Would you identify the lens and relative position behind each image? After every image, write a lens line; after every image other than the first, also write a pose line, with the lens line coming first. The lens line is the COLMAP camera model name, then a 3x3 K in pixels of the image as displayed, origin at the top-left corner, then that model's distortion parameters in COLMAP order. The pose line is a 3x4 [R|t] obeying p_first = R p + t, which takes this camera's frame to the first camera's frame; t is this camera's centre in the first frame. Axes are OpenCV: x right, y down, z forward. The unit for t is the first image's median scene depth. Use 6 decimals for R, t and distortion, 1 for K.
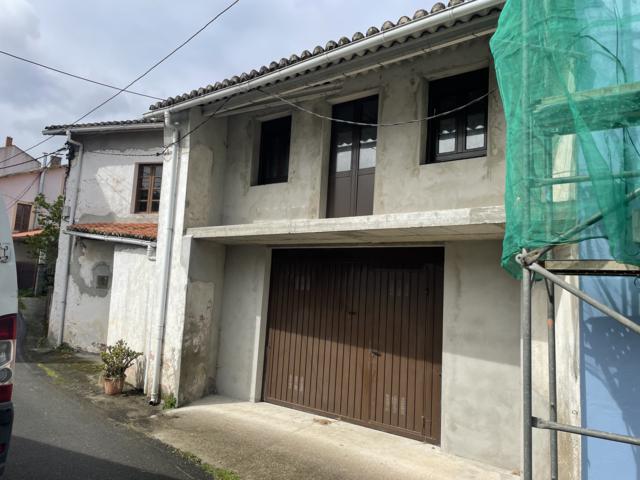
lens RADIAL K [[468.1, 0, 335.4], [0, 468.1, 236.9], [0, 0, 1]] dist [0.102444, -0.130200]
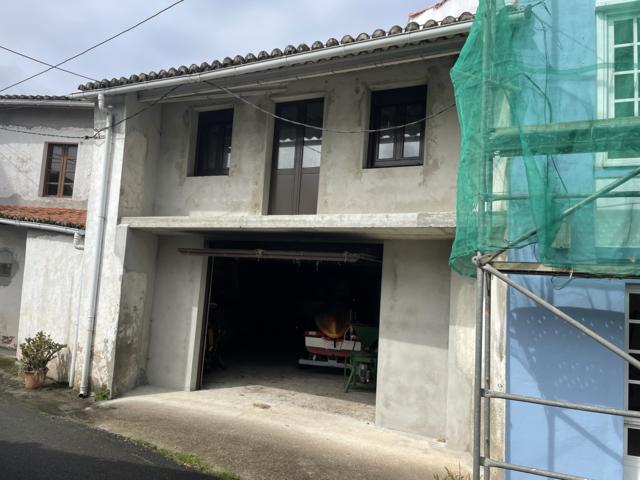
lens RADIAL K [[465.3, 0, 330.8], [0, 465.3, 243.4], [0, 0, 1]] dist [0.110532, -0.137186]
pose [[0.978098, 0.027389, 0.206337, -0.102328], [-0.034371, 0.998949, 0.030327, -0.009325], [-0.205289, -0.036755, 0.978011, -0.045343]]
